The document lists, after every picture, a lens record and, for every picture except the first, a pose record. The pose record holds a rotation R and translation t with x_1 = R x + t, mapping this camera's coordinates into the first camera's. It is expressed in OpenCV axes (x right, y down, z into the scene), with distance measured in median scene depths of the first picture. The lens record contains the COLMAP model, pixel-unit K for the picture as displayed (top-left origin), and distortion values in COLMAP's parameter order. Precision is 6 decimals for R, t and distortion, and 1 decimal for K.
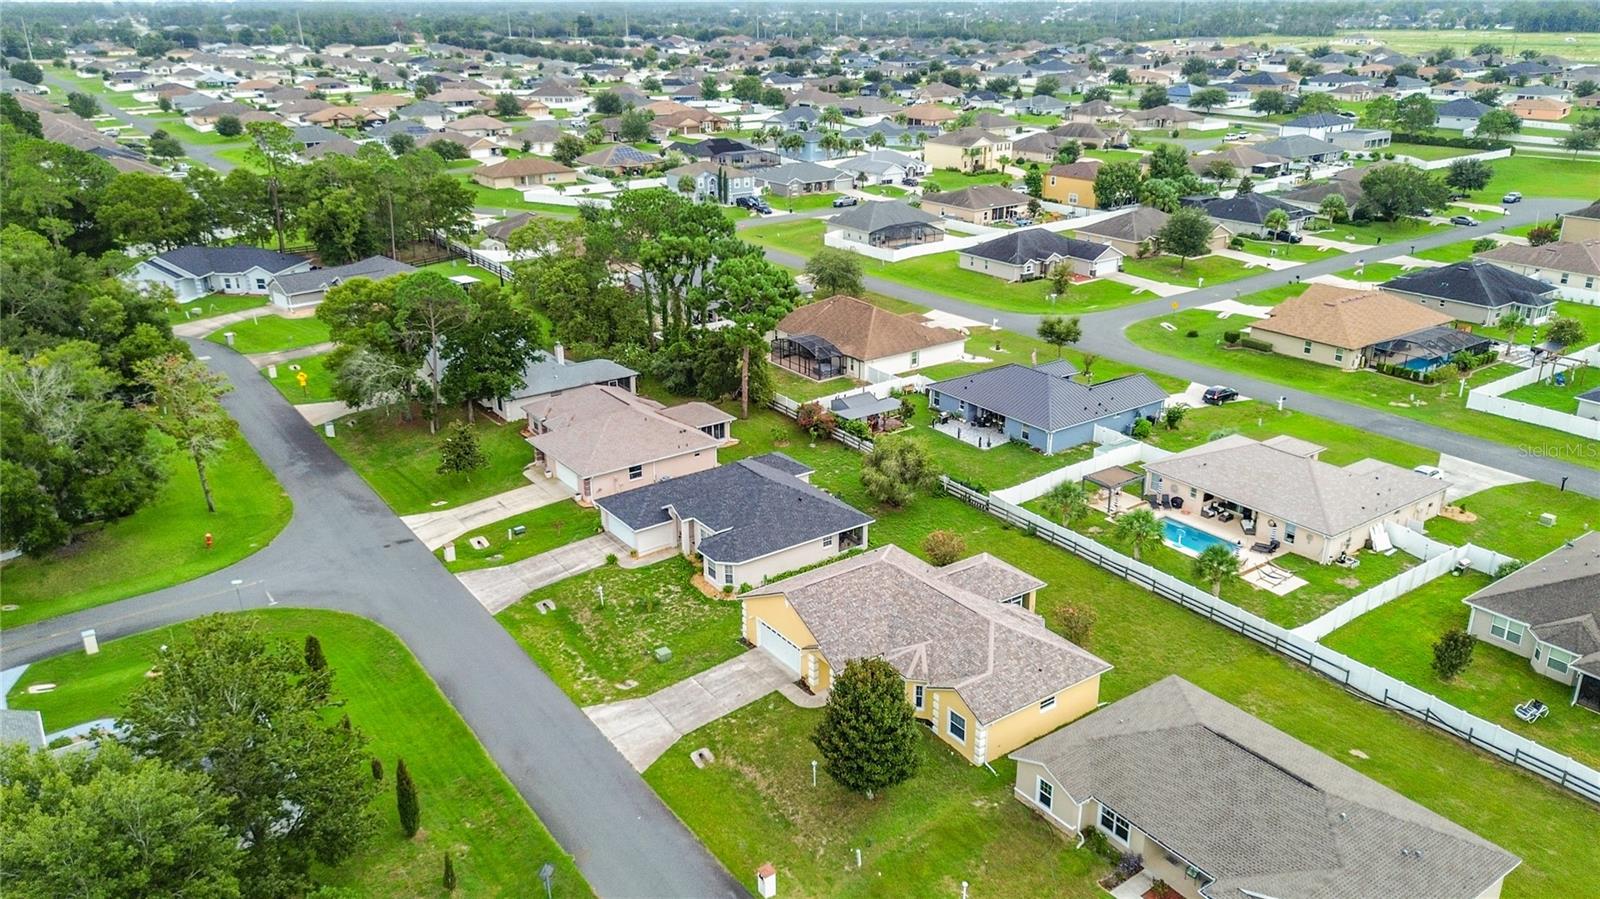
lens RADIAL K [[1176.8, 0, 792.7], [0, 1176.8, 438.9], [0, 0, 1]] dist [0.049367, -0.067137]
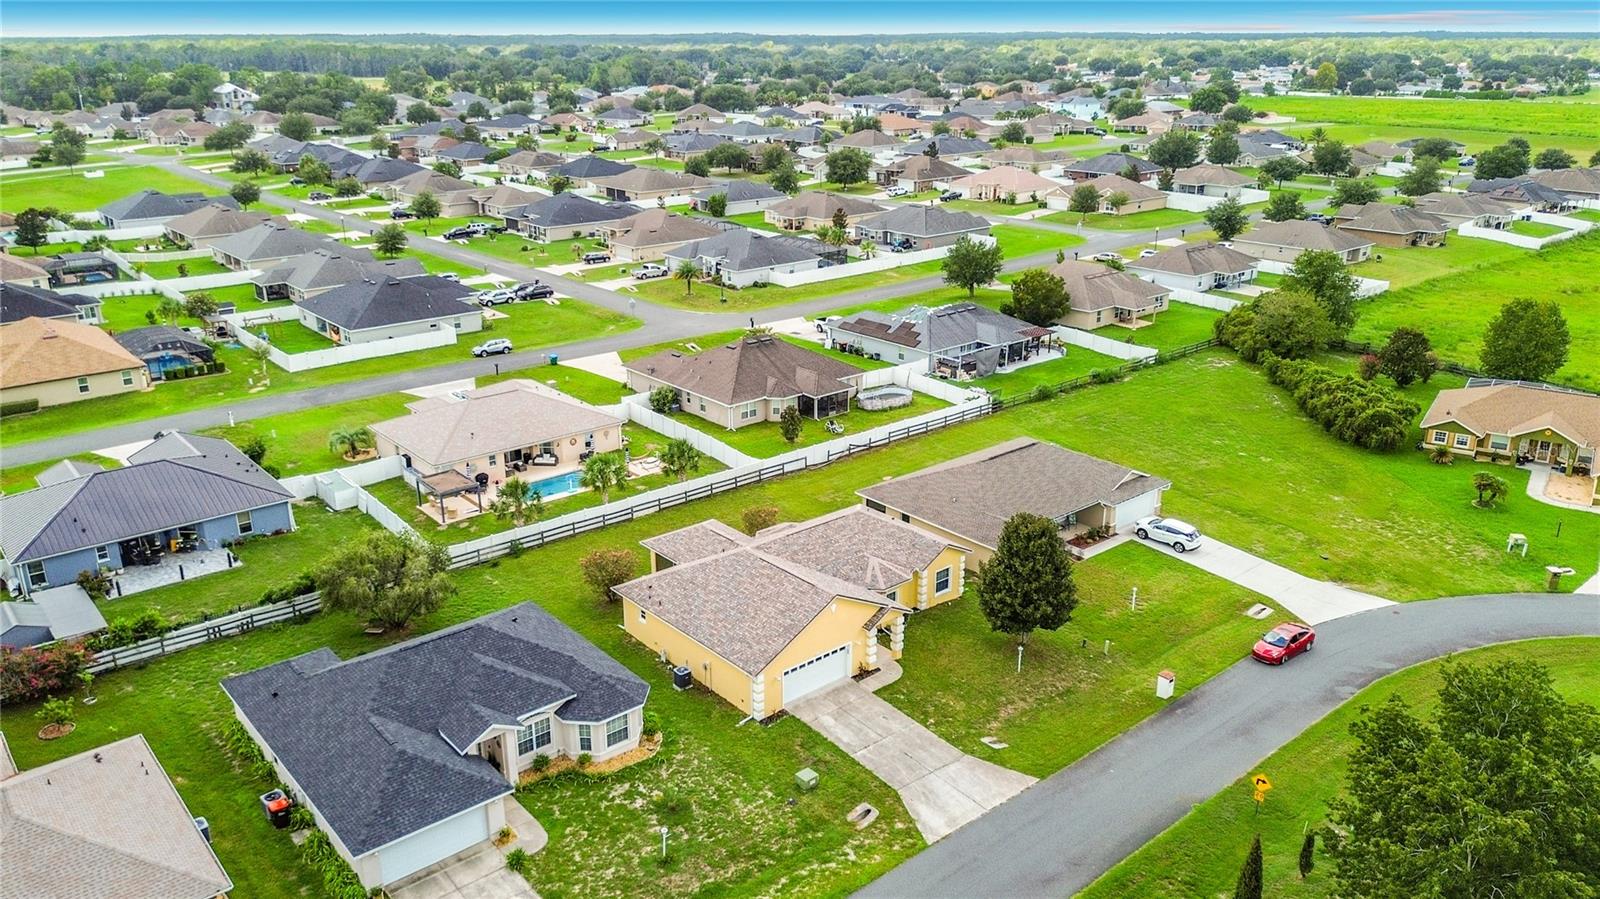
lens RADIAL K [[1176.8, 0, 796.7], [0, 1176.8, 449.2], [0, 0, 1]] dist [0.049367, -0.067137]
pose [[-0.099621, -0.316839, 0.943233, -0.501952], [0.351365, 0.875678, 0.331256, -0.164292], [-0.930923, 0.364419, 0.024090, 0.624045]]
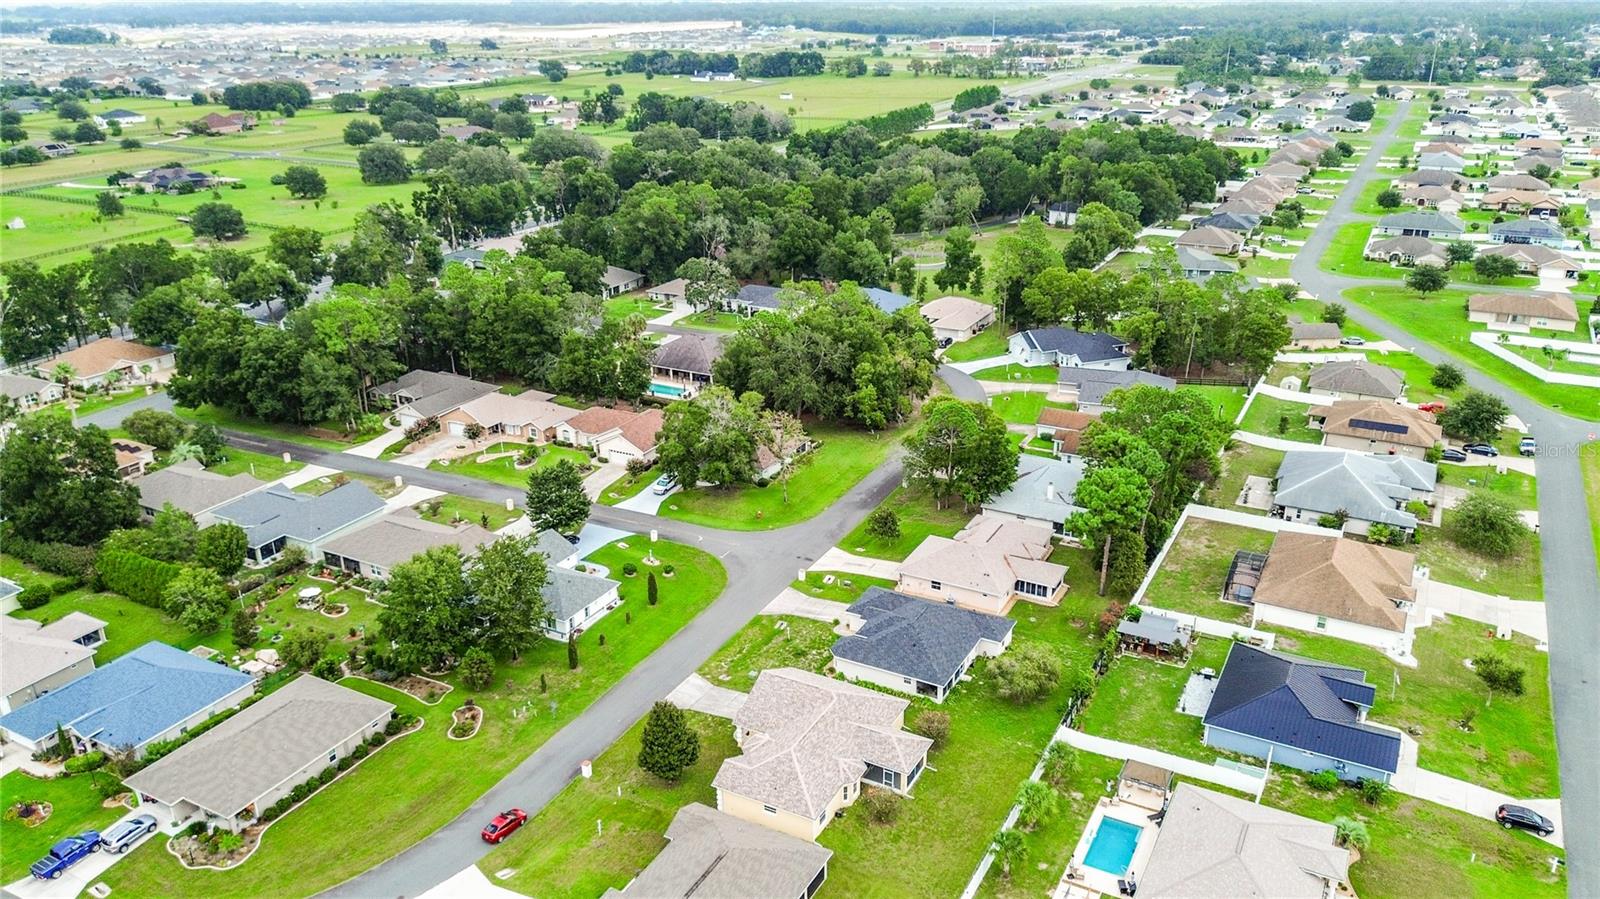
lens RADIAL K [[1176.8, 0, 802.3], [0, 1176.8, 461.3], [0, 0, 1]] dist [0.049367, -0.067137]
pose [[0.433778, 0.334245, -0.836730, 0.825993], [-0.304450, 0.928401, 0.213031, -0.322163], [0.848025, 0.162335, 0.504480, 0.119259]]
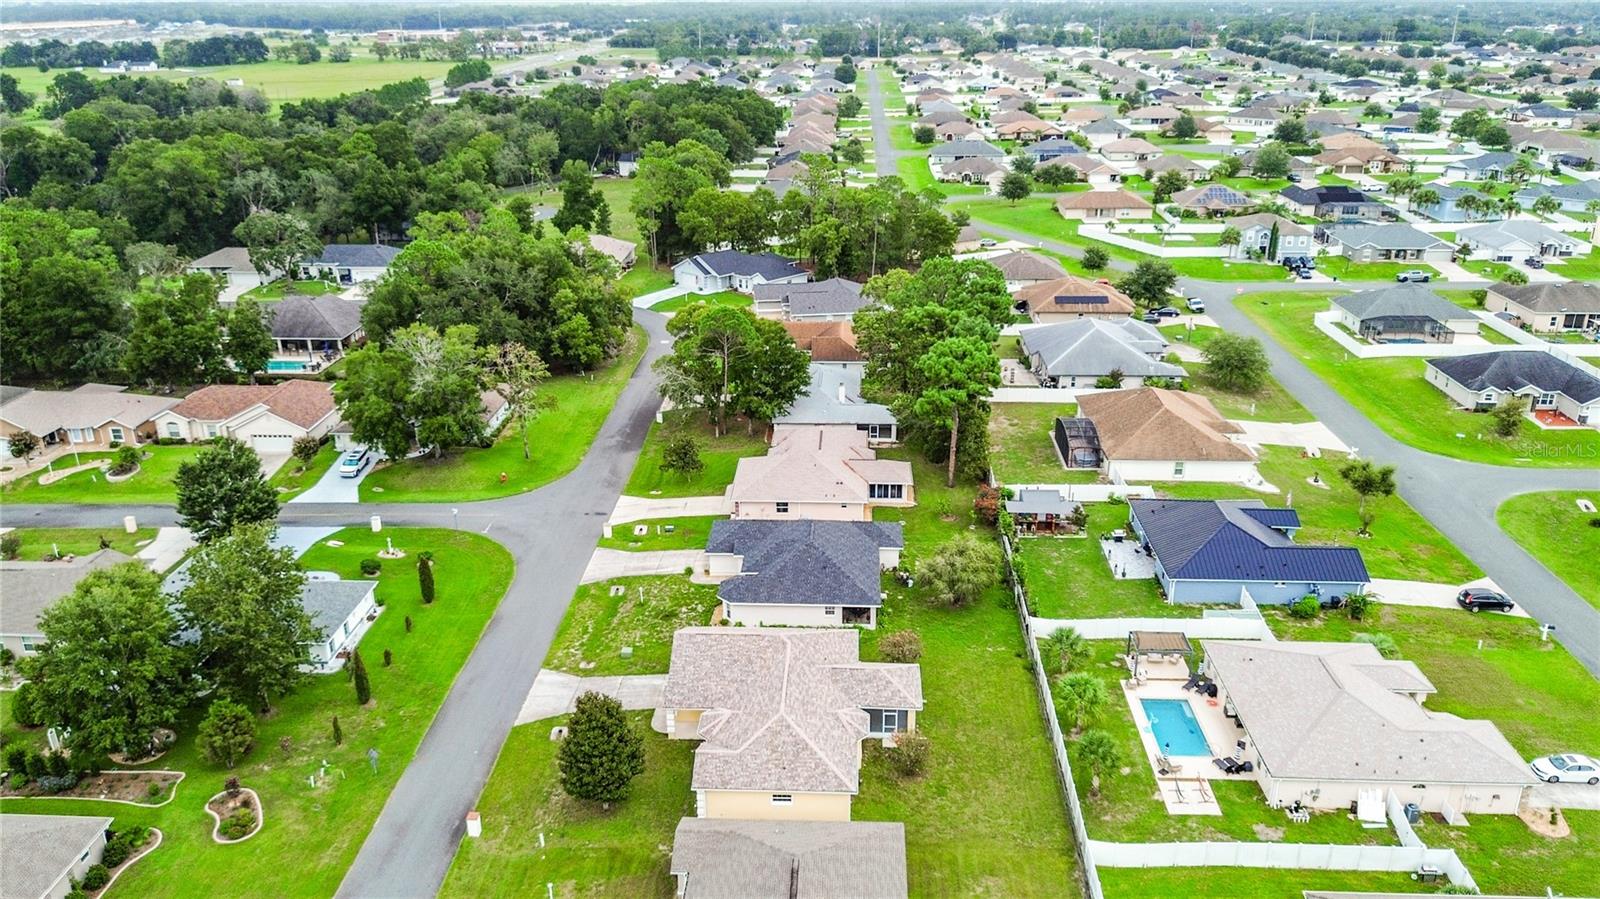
lens RADIAL K [[1176.8, 0, 796.4], [0, 1176.8, 459.9], [0, 0, 1]] dist [0.049367, -0.067137]
pose [[0.781210, 0.228387, -0.580990, 0.485421], [-0.213497, 0.972300, 0.095138, -0.117590], [0.586625, 0.049717, 0.808331, 0.059774]]
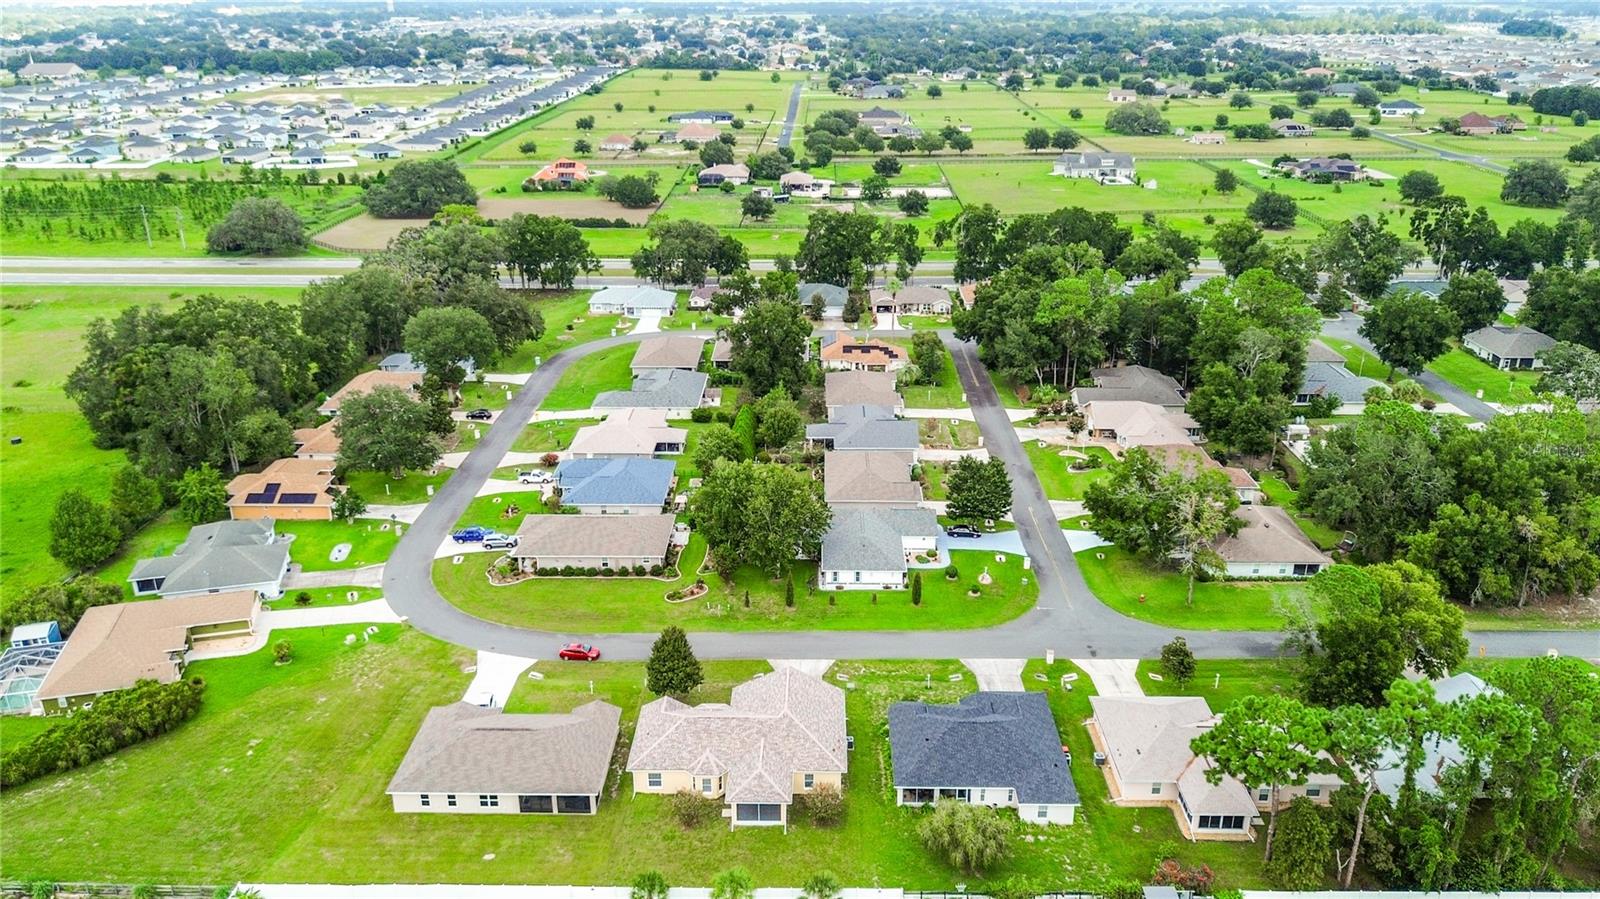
lens RADIAL K [[1176.8, 0, 790.8], [0, 1176.8, 458.3], [0, 0, 1]] dist [0.049367, -0.067137]
pose [[-0.603721, 0.298935, -0.739025, 0.728962], [-0.270950, 0.794901, 0.542880, -0.646759], [0.749738, 0.527987, -0.398903, 0.976394]]
